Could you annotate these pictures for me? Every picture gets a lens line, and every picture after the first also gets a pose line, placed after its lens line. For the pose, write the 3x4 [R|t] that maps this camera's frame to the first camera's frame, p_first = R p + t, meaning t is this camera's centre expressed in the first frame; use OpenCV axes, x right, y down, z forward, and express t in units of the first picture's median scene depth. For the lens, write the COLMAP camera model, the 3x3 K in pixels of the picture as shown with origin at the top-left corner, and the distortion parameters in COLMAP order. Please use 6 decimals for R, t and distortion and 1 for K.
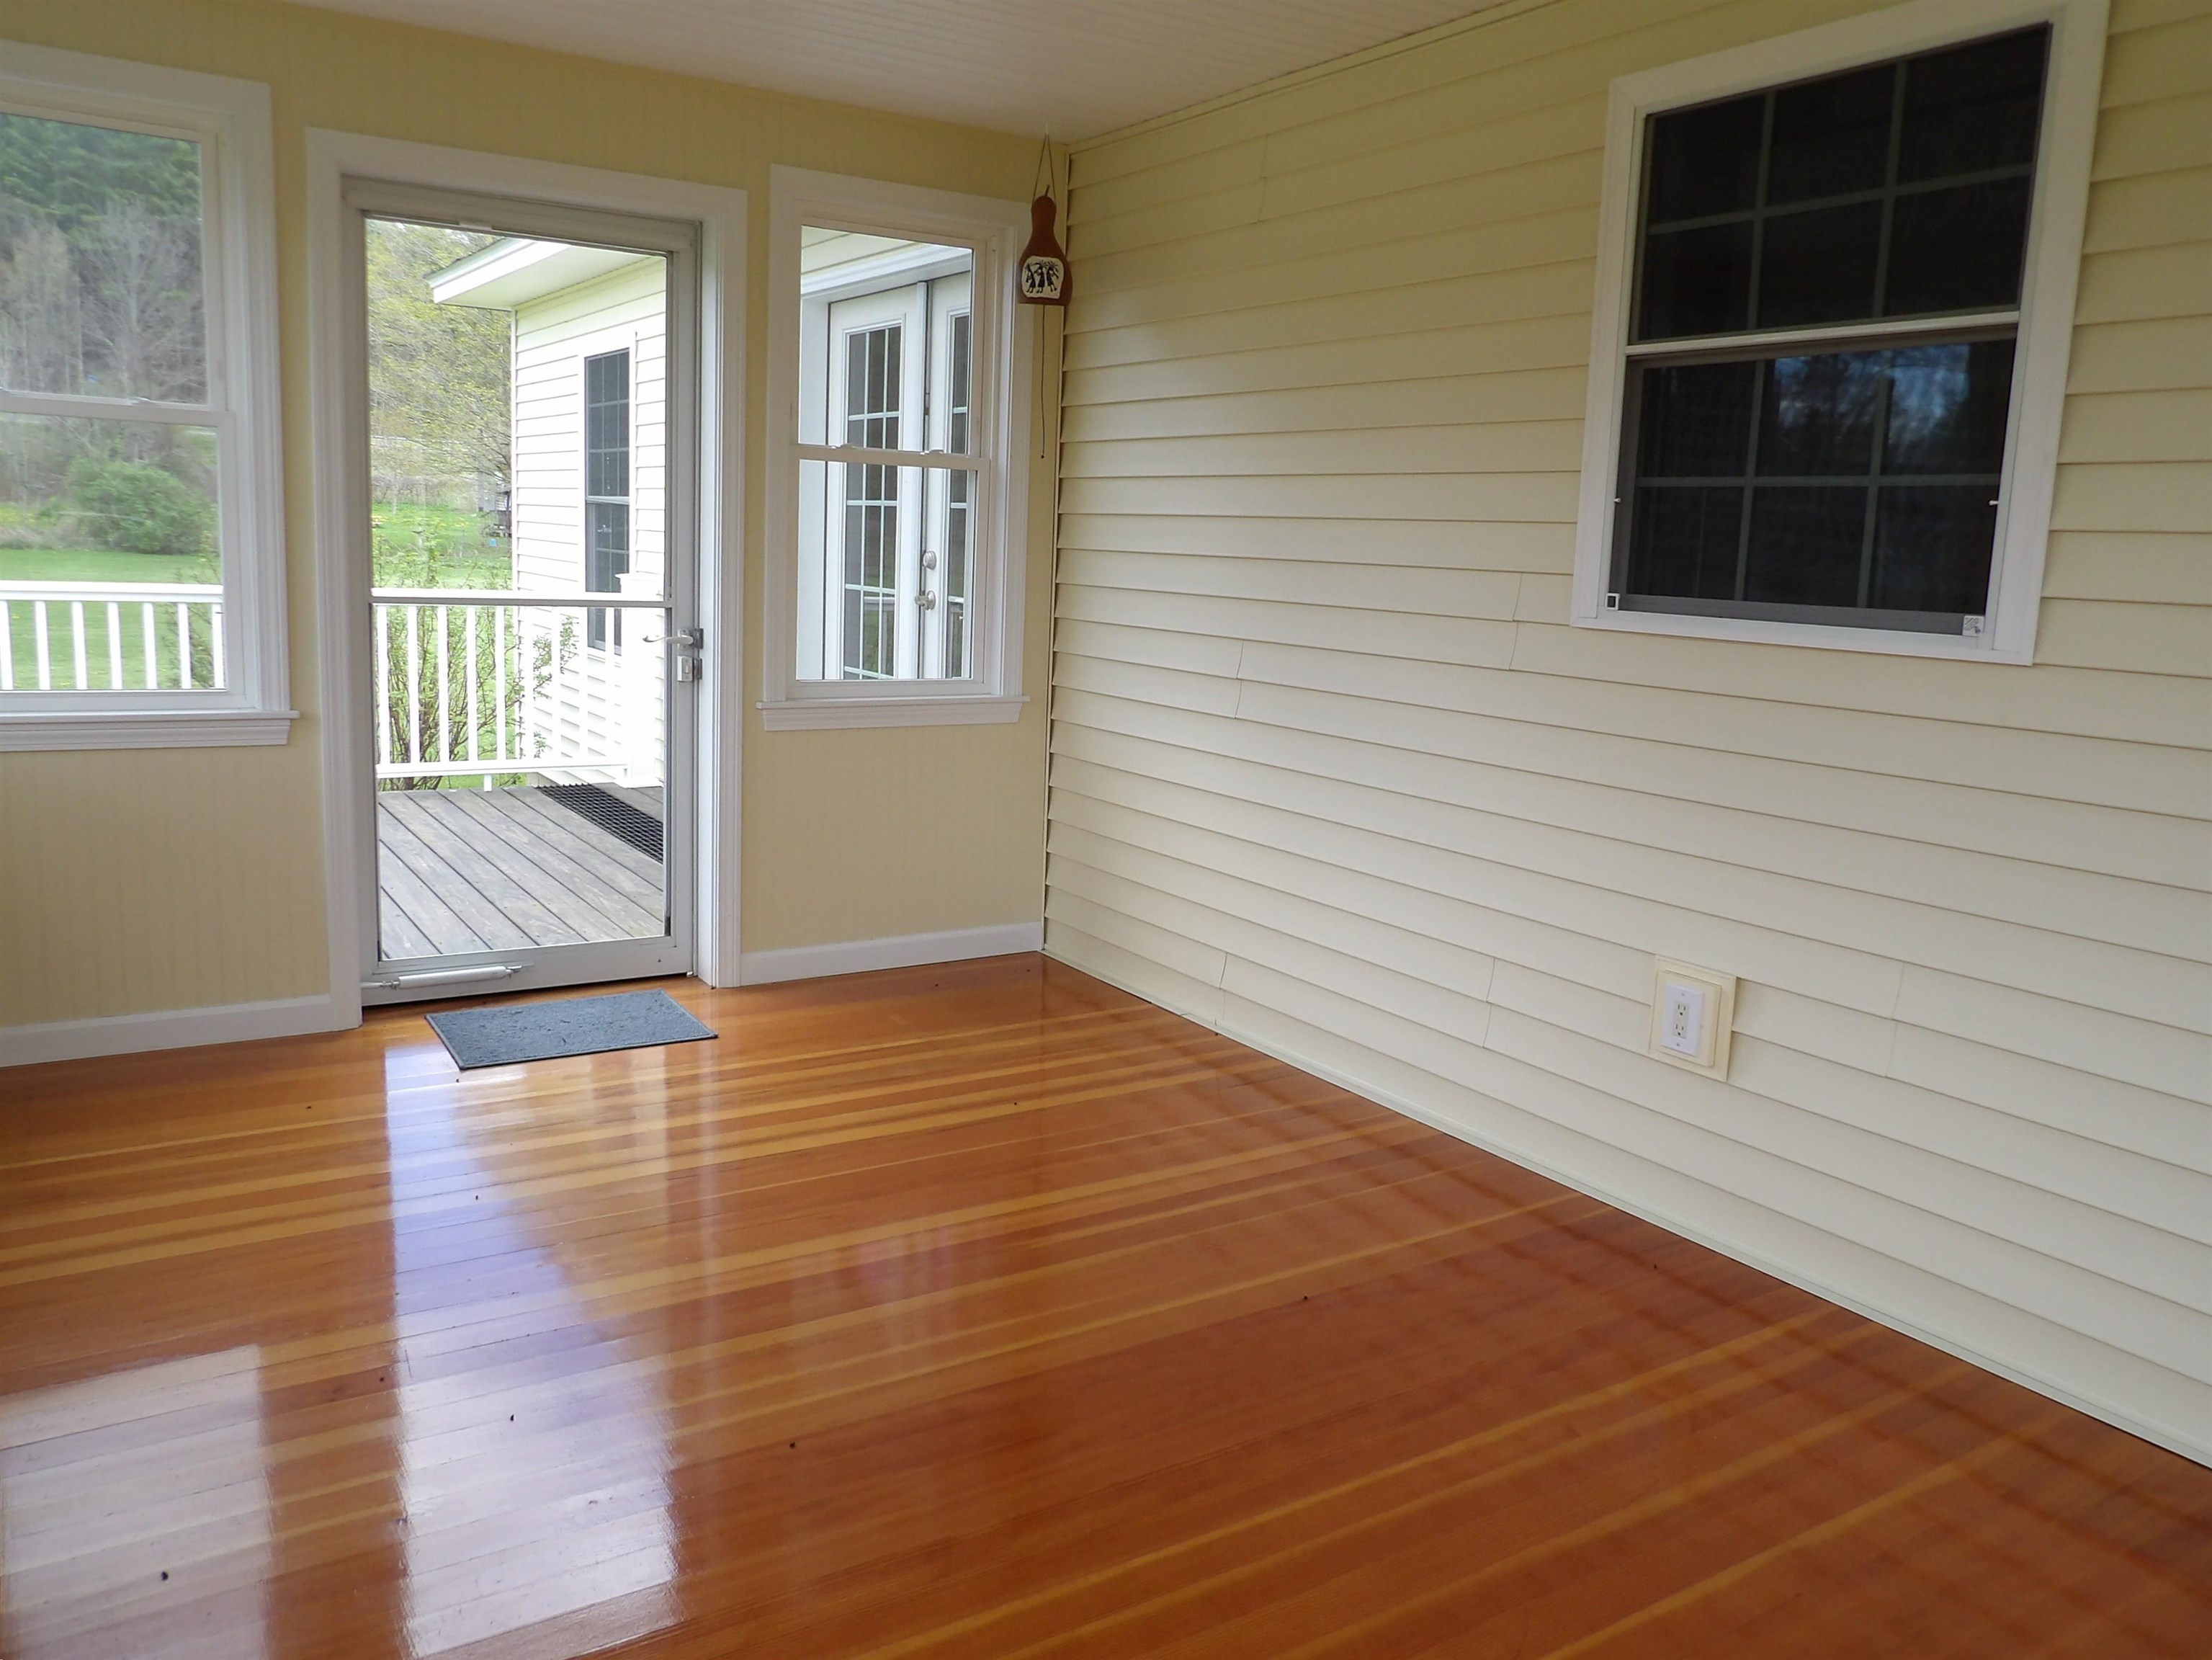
lens RADIAL K [[1579.2, 0, 1100.3], [0, 1579.2, 794.5], [0, 0, 1]] dist [-0.039810, 0.033557]
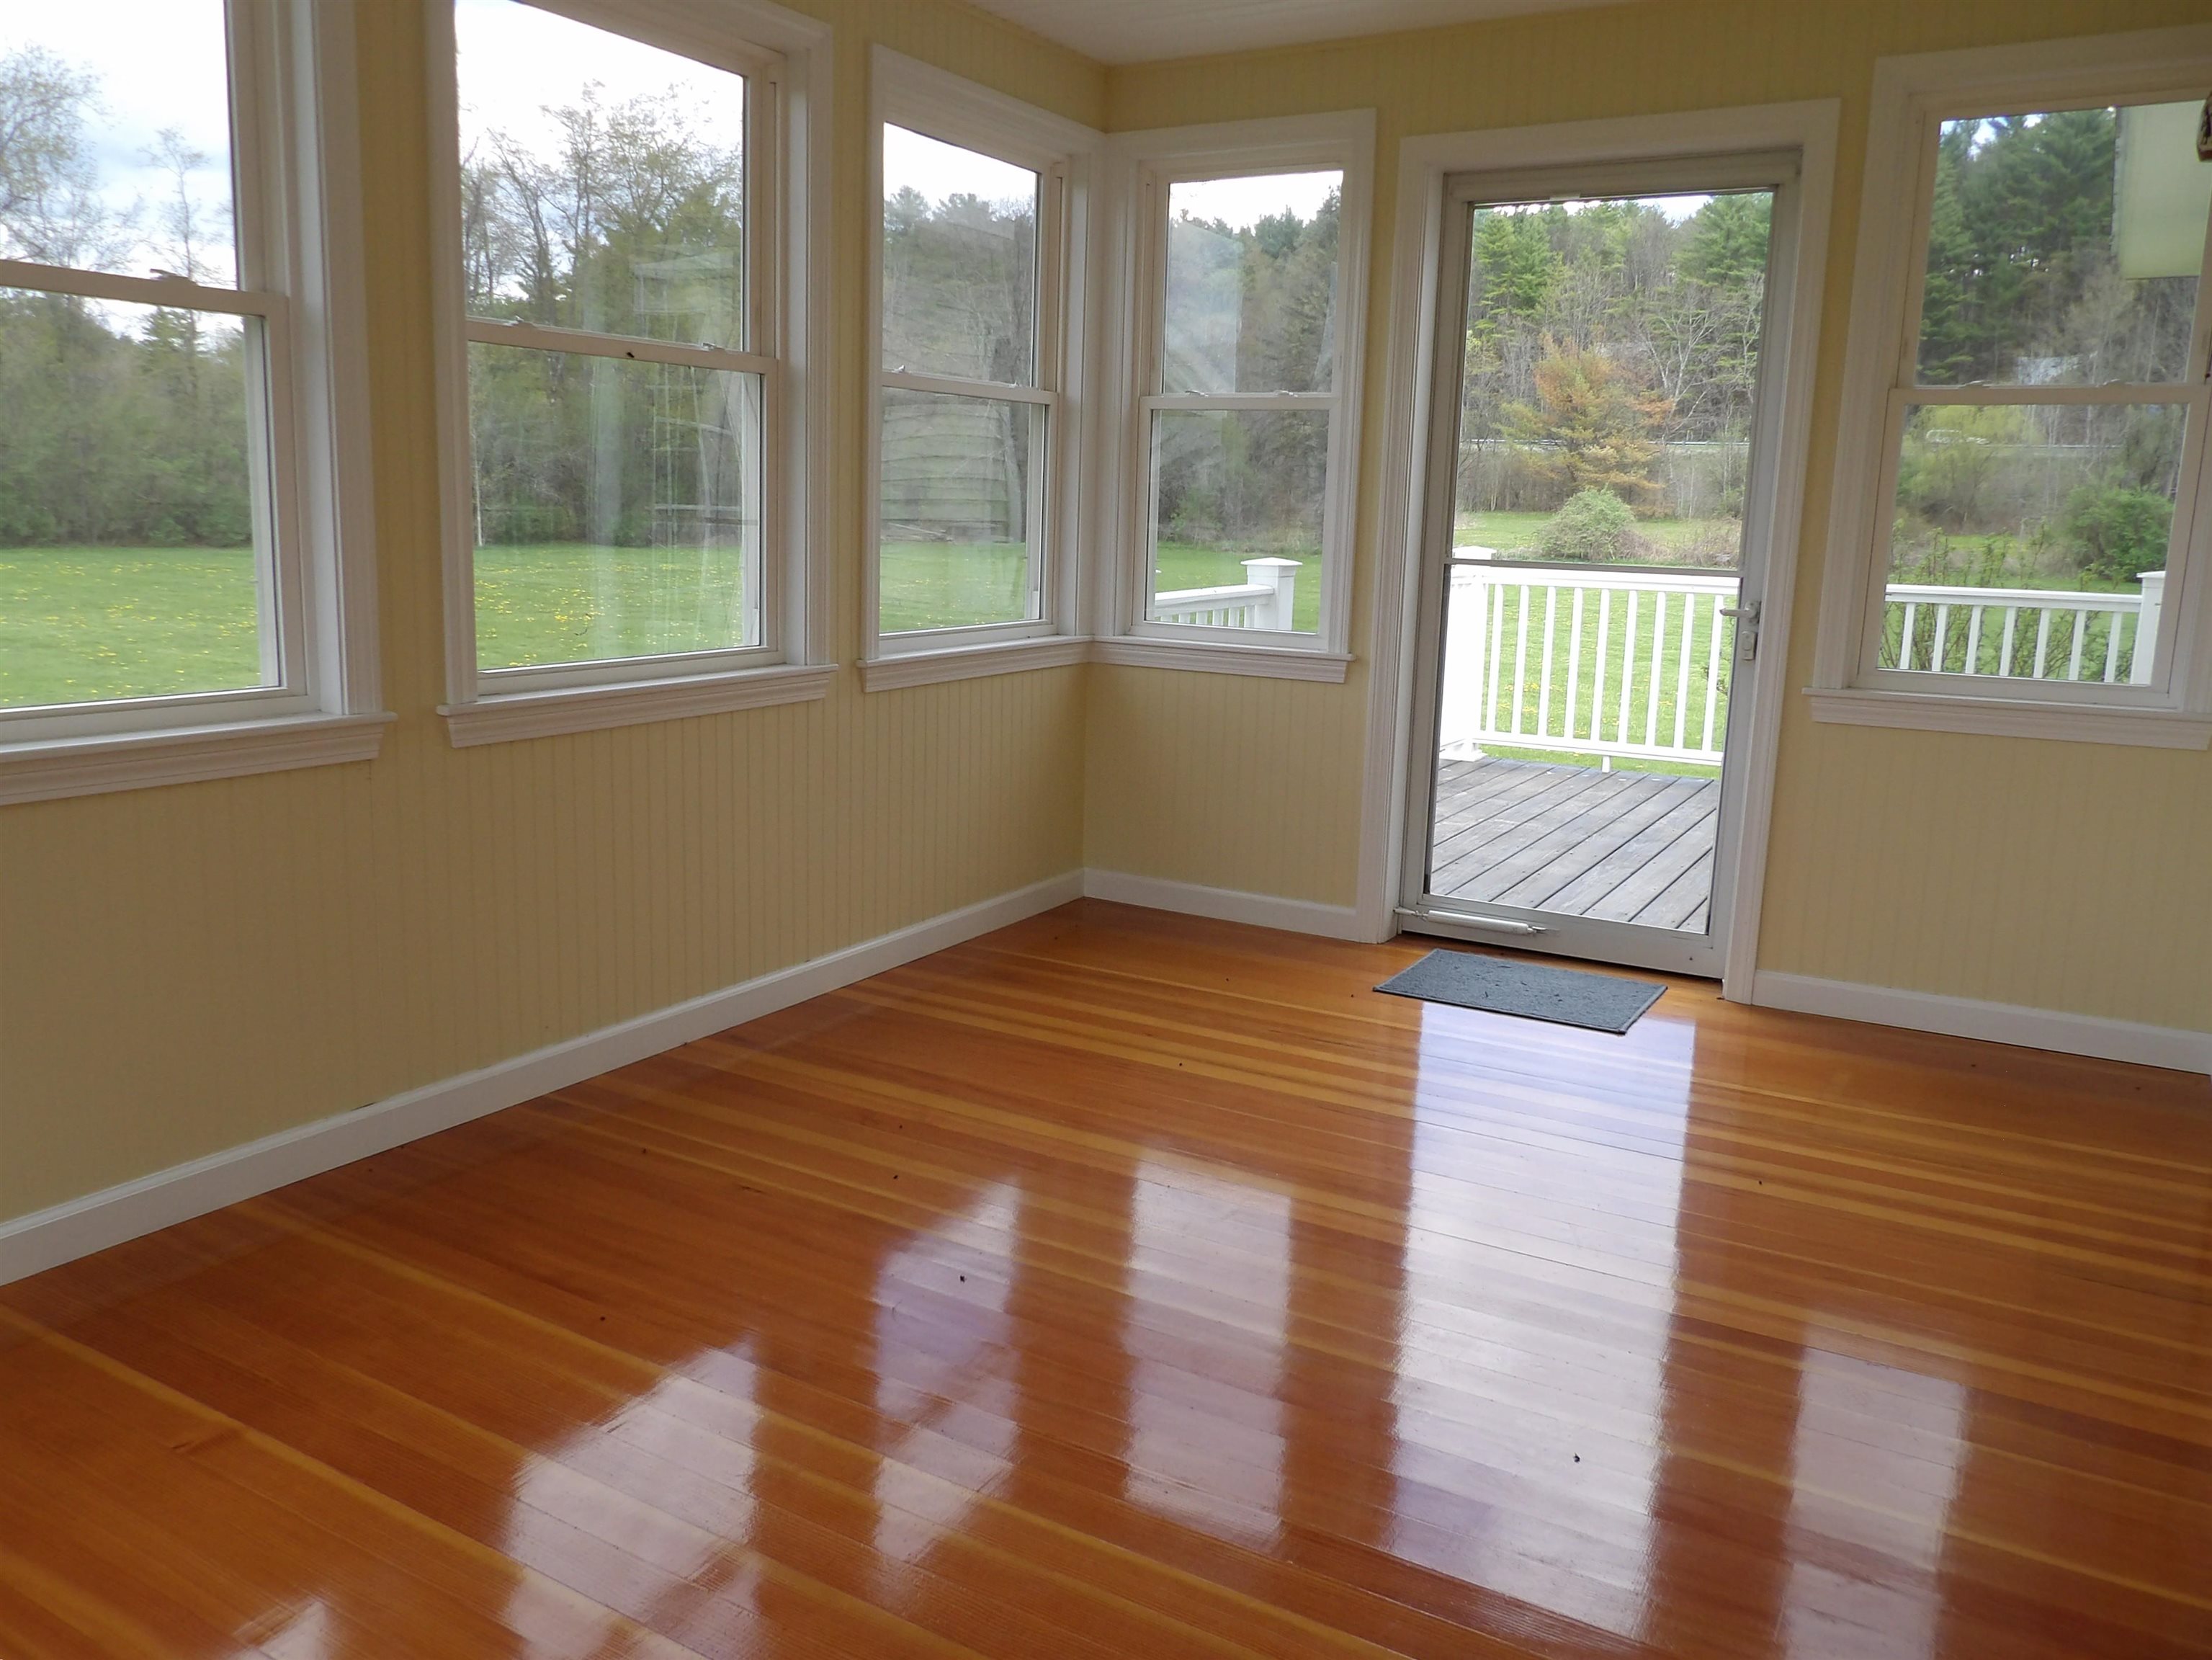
lens RADIAL K [[1579.2, 0, 1100.3], [0, 1579.2, 794.5], [0, 0, 1]] dist [-0.039810, 0.033557]
pose [[0.492411, 0.130758, -0.860485, 0.385707], [-0.140829, 0.987593, 0.069484, -0.006195], [0.858894, 0.086967, 0.504716, 0.255132]]
